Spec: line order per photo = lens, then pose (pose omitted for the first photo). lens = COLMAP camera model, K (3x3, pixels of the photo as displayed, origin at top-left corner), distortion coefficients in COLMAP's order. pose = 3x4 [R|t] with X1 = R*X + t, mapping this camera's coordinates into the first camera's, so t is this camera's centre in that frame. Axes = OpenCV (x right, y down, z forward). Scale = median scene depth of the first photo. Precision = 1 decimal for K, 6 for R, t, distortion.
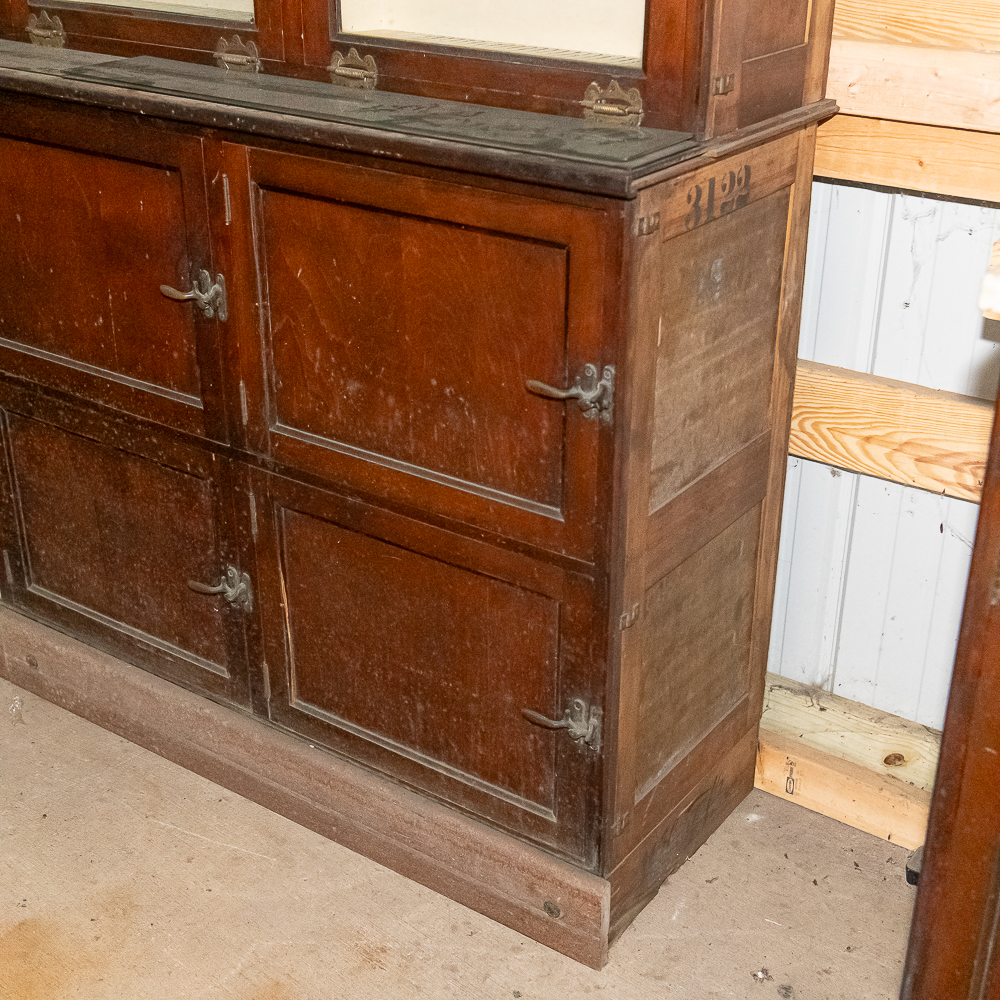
lens RADIAL K [[1477.0, 0, 500.0], [0, 1477.0, 500.0], [0, 0, 1]] dist [-0.009787, 0.054898]
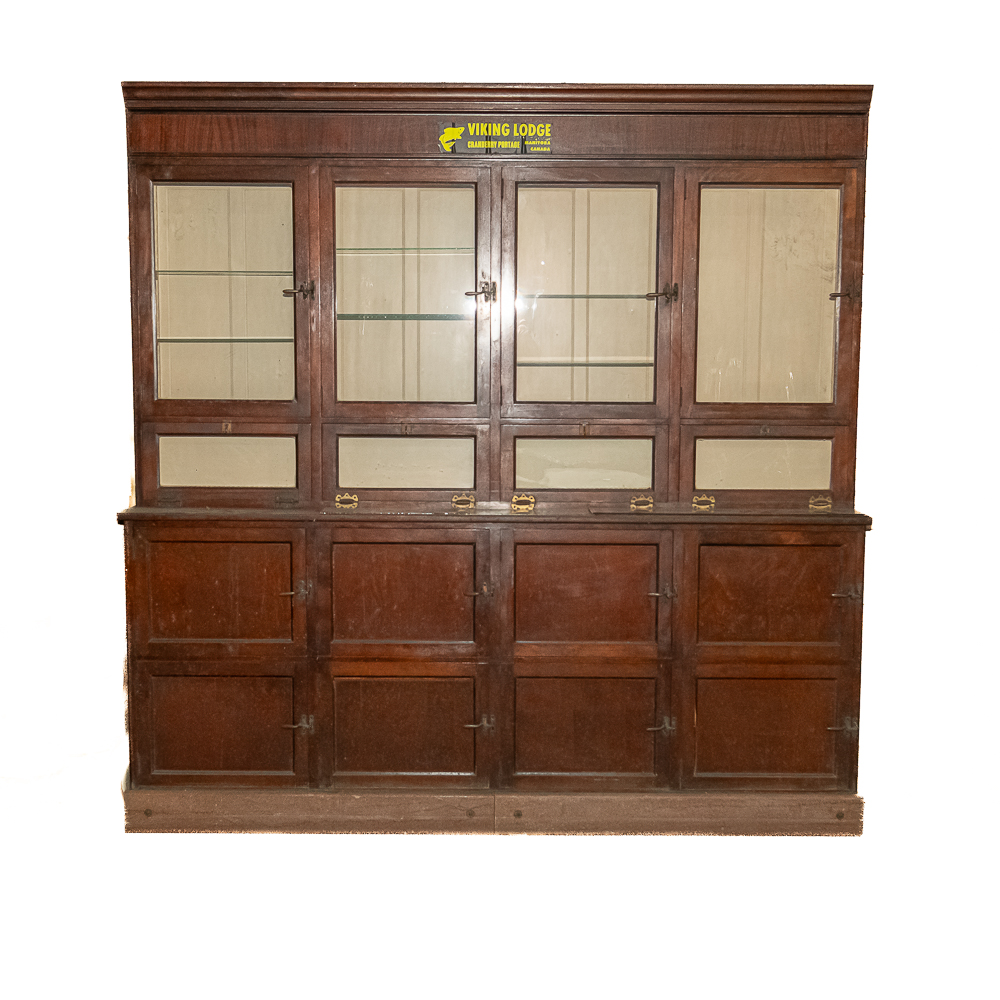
lens RADIAL K [[1477.0, 0, 500.0], [0, 1477.0, 500.0], [0, 0, 1]] dist [-0.009787, 0.054898]
pose [[0.812348, -0.064557, 0.579589, -1.800527], [0.250377, 0.936203, -0.246648, 0.245575], [-0.526690, 0.345480, 0.776686, -0.789677]]
